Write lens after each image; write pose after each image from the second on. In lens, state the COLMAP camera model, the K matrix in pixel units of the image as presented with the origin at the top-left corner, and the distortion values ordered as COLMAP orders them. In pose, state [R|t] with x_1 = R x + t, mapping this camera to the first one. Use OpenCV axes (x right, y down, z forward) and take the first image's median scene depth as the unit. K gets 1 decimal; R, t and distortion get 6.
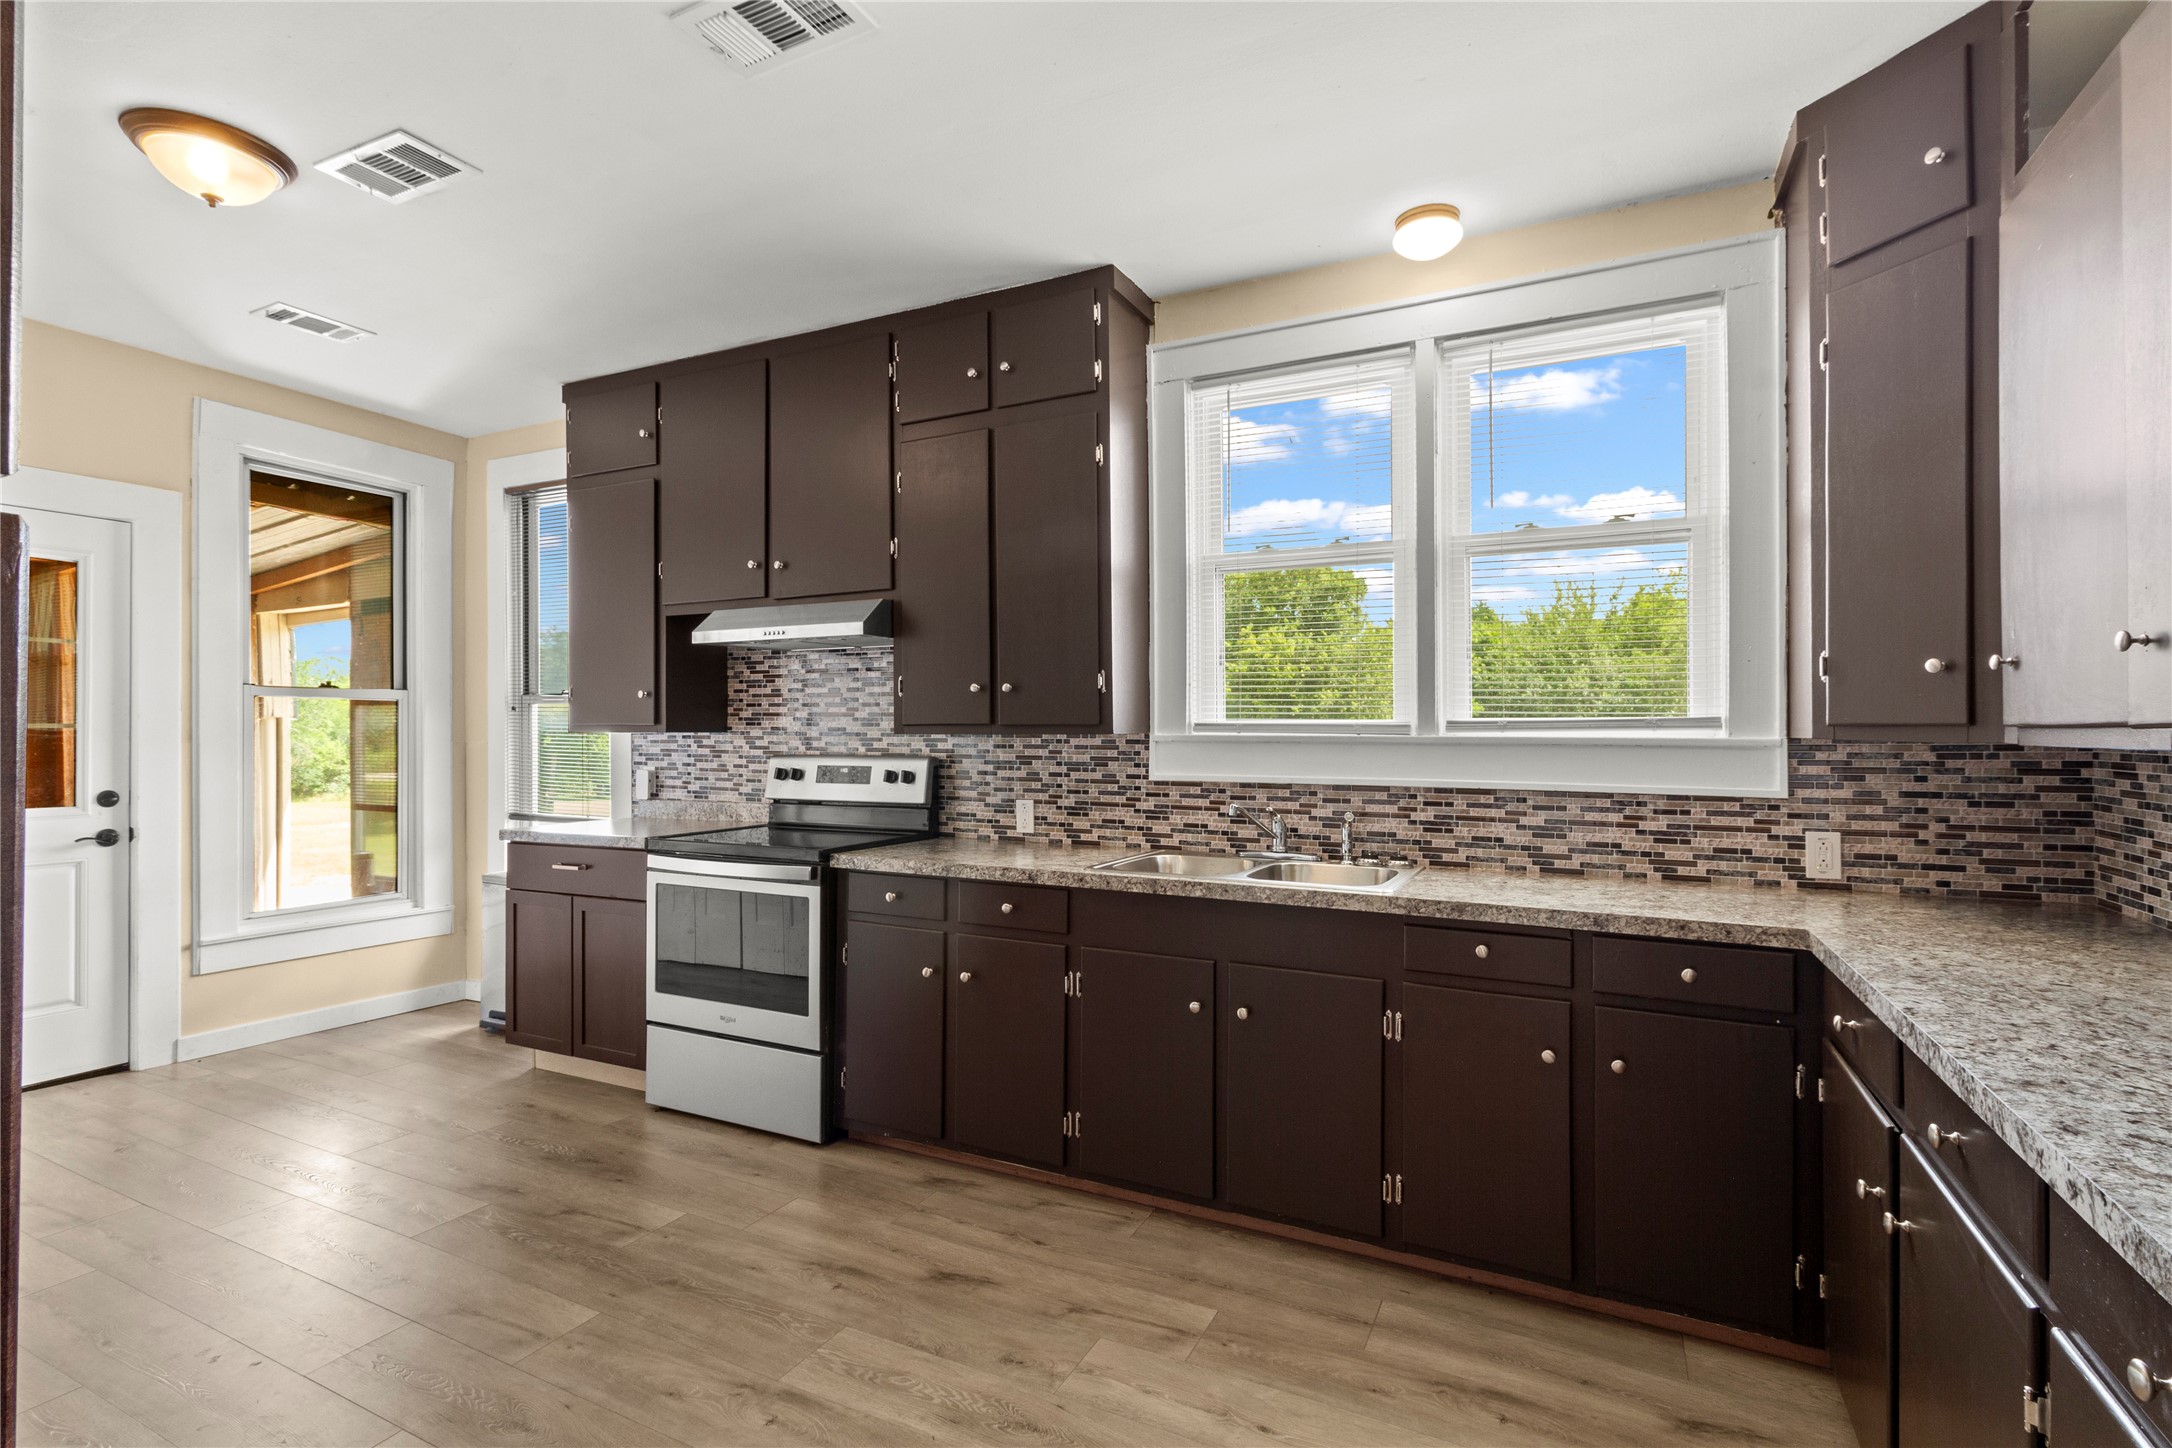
lens RADIAL K [[1012.7, 0, 1086.0], [0, 1012.7, 724.0], [0, 0, 1]] dist [0.001173, 0.000207]
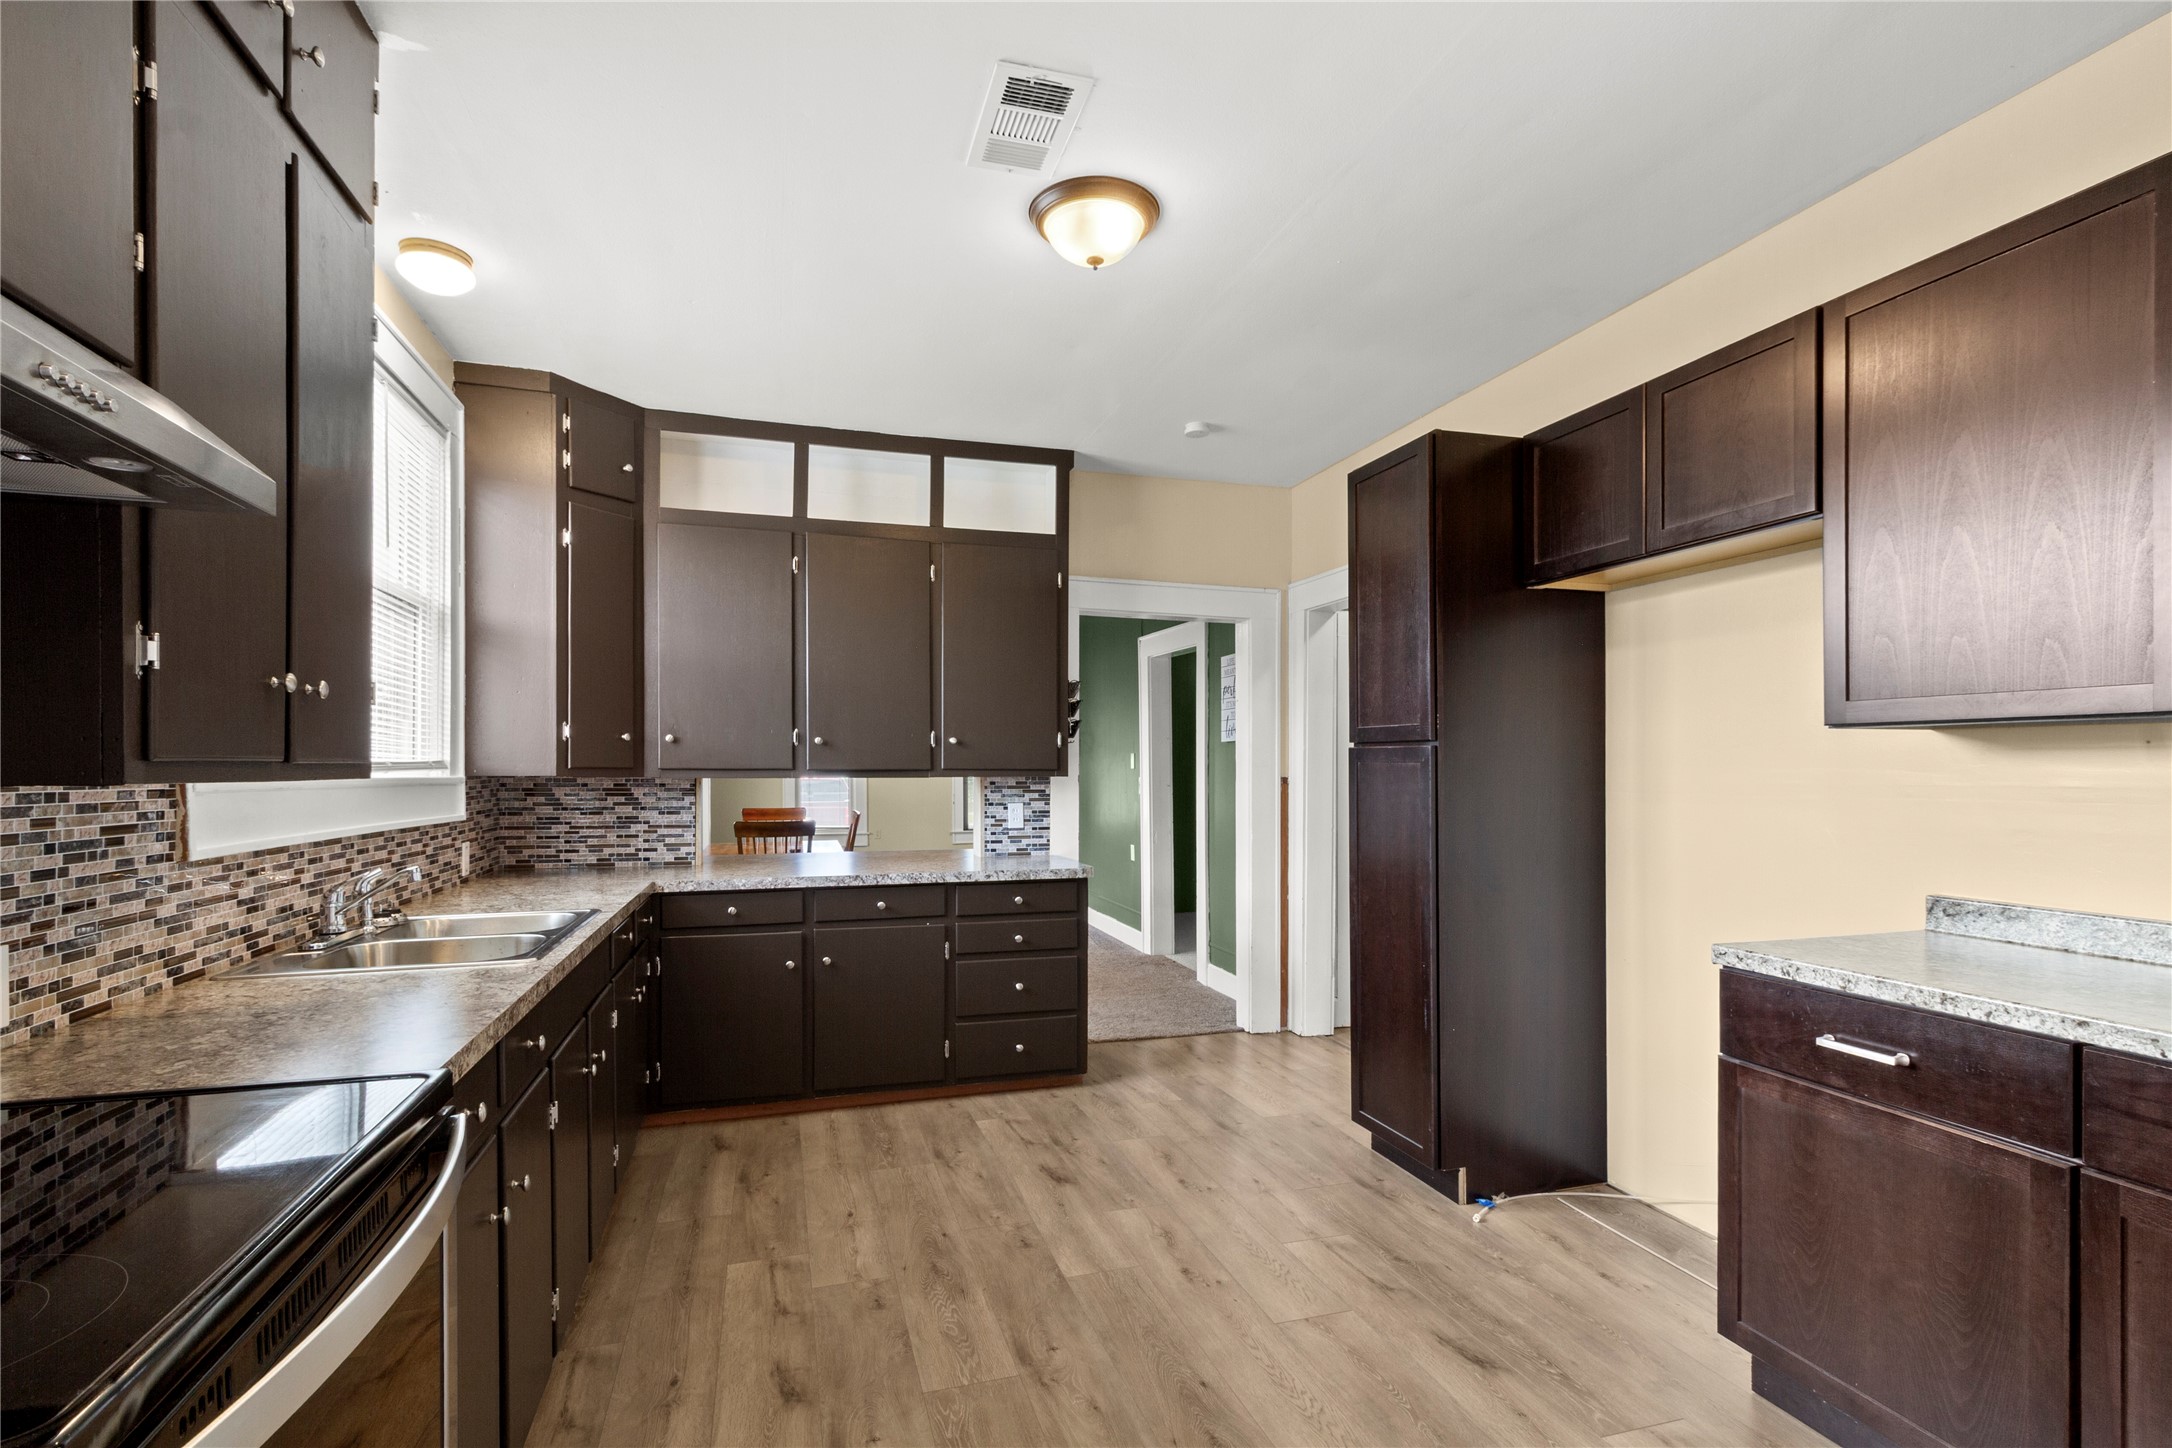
lens RADIAL K [[992.7, 0, 1075.9], [0, 992.7, 778.2], [0, 0, 1]] dist [0.000016, 0.000020]
pose [[-0.691186, -0.002931, 0.722671, -0.994212], [-0.013910, 0.999860, -0.009250, 0.010325], [-0.722543, -0.016446, -0.691130, 1.515691]]
